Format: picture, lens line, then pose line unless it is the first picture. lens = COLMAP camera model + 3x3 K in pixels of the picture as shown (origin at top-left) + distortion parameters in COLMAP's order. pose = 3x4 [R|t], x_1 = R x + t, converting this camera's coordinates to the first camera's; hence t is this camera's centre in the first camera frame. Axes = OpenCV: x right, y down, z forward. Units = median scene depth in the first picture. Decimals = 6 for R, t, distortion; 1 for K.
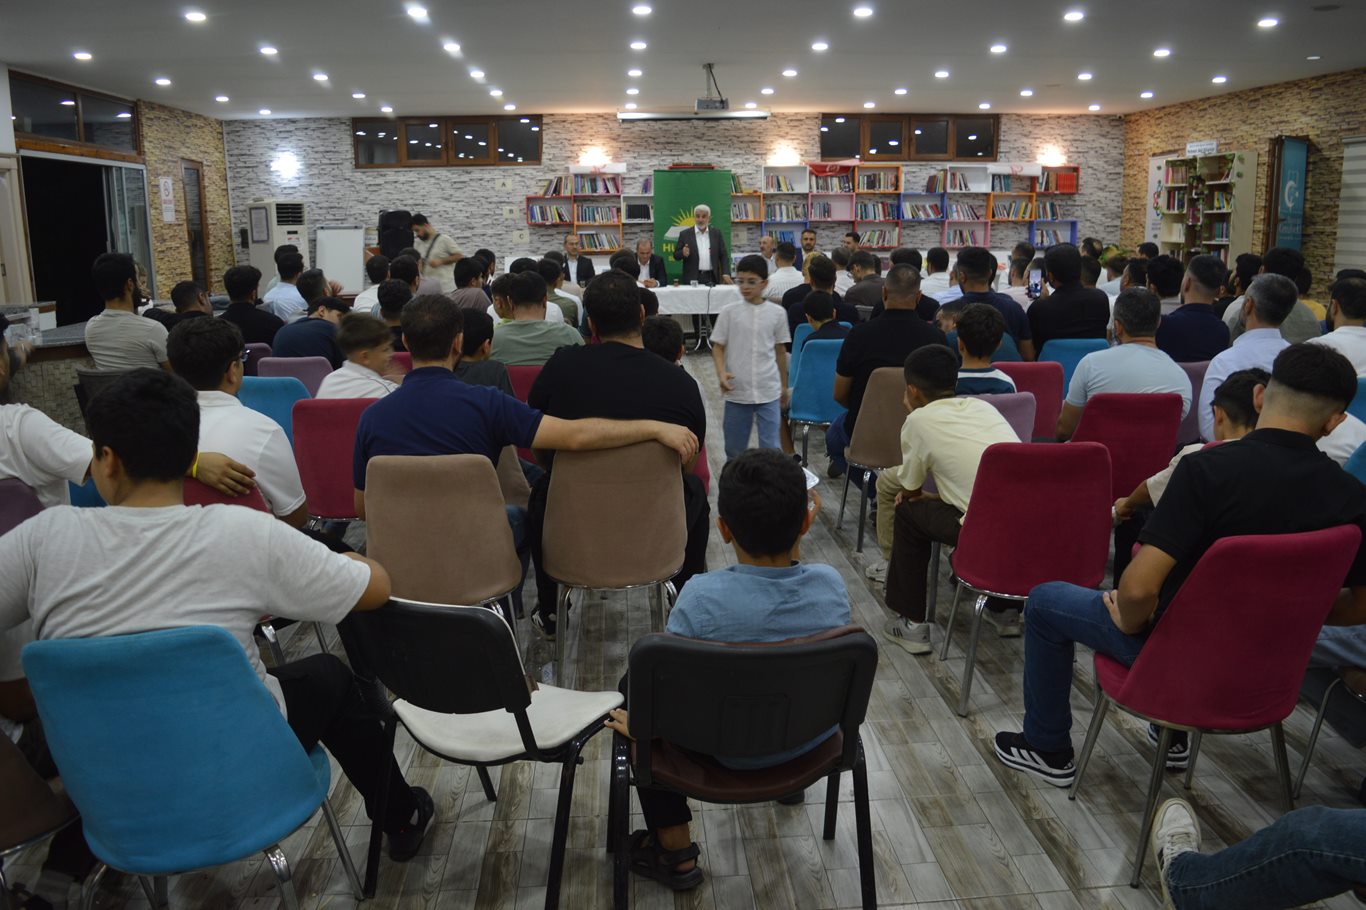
lens RADIAL K [[1138.3, 0, 683.0], [0, 1138.3, 455.0], [0, 0, 1]] dist [-0.091524, 0.003880]
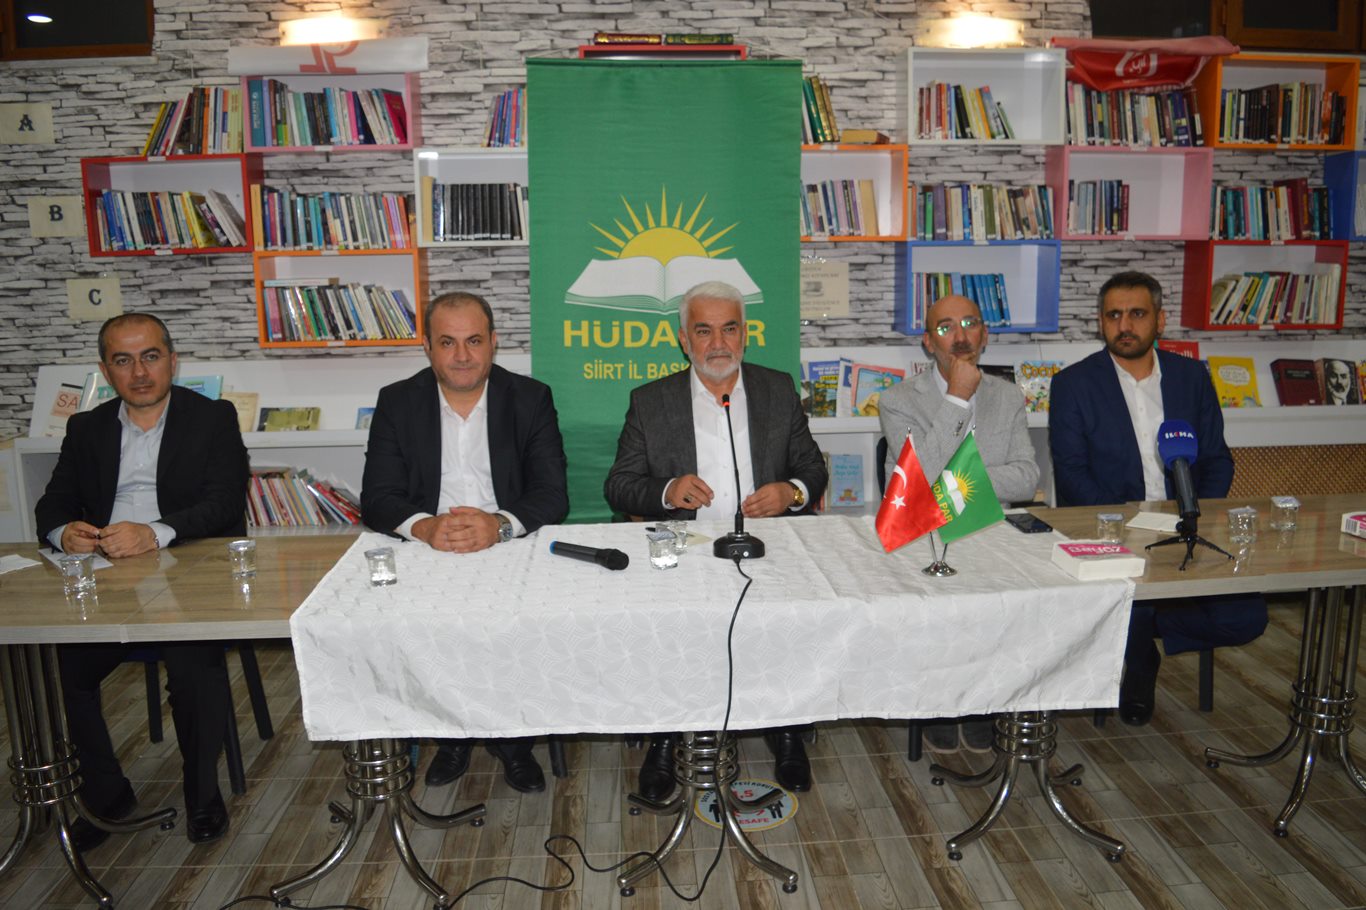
lens RADIAL K [[1094.8, 0, 711.0], [0, 1094.8, 454.0], [0, 0, 1]] dist [-0.090691, 0.015022]
pose [[0.999882, -0.003260, 0.014996, 0.015389], [0.003451, 0.999913, -0.012735, -0.148358], [-0.014953, 0.012785, 0.999806, 0.722629]]
